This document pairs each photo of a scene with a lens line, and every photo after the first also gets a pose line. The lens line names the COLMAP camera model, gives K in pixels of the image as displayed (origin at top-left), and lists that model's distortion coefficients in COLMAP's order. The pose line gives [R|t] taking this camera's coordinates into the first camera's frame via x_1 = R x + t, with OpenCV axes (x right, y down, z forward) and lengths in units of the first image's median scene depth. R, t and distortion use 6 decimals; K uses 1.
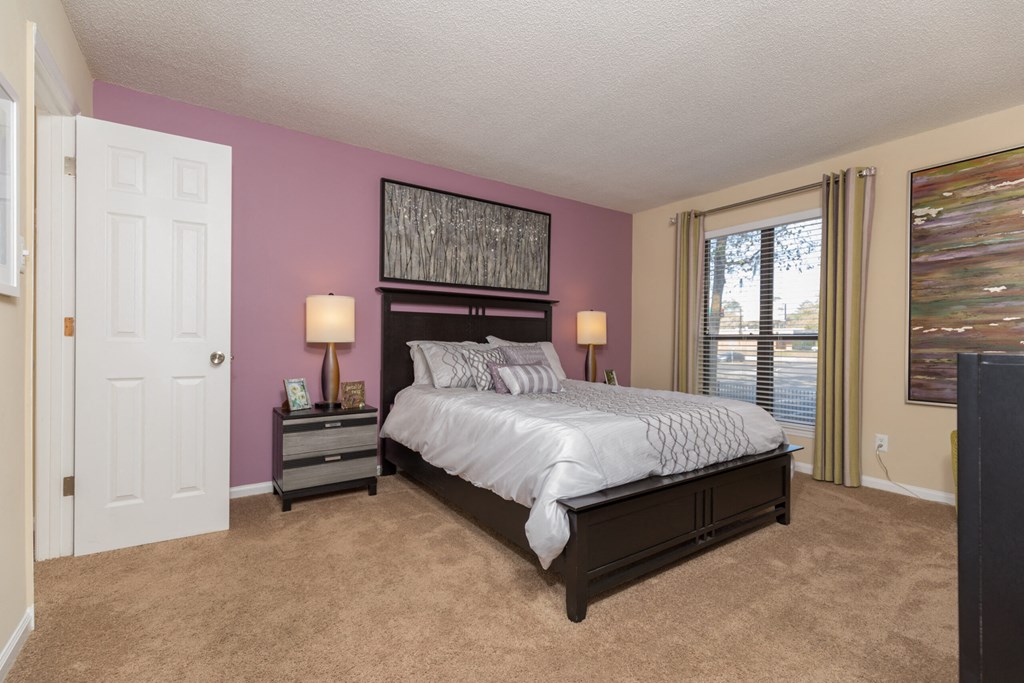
lens RADIAL K [[456.5, 0, 515.9], [0, 456.5, 345.2], [0, 0, 1]] dist [0.004811, 0.000302]
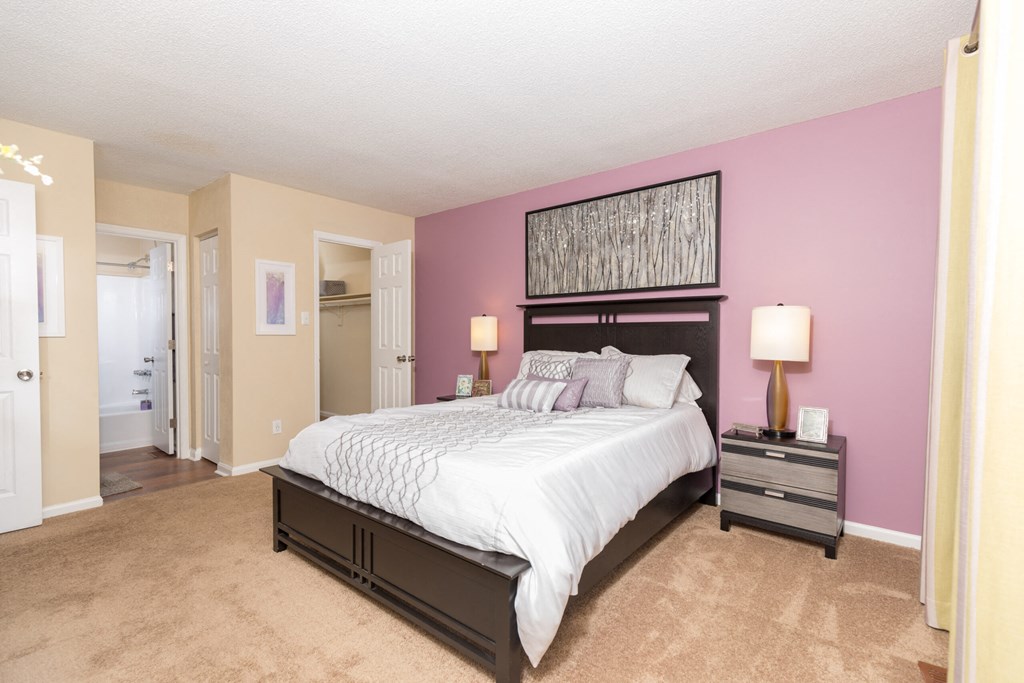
lens RADIAL K [[456.5, 0, 515.9], [0, 456.5, 345.2], [0, 0, 1]] dist [0.004811, 0.000302]
pose [[0.276840, -0.016513, -0.960774, 0.745281], [-0.038086, 0.998878, -0.028142, 0.009636], [0.960161, 0.044383, 0.275901, 0.596419]]
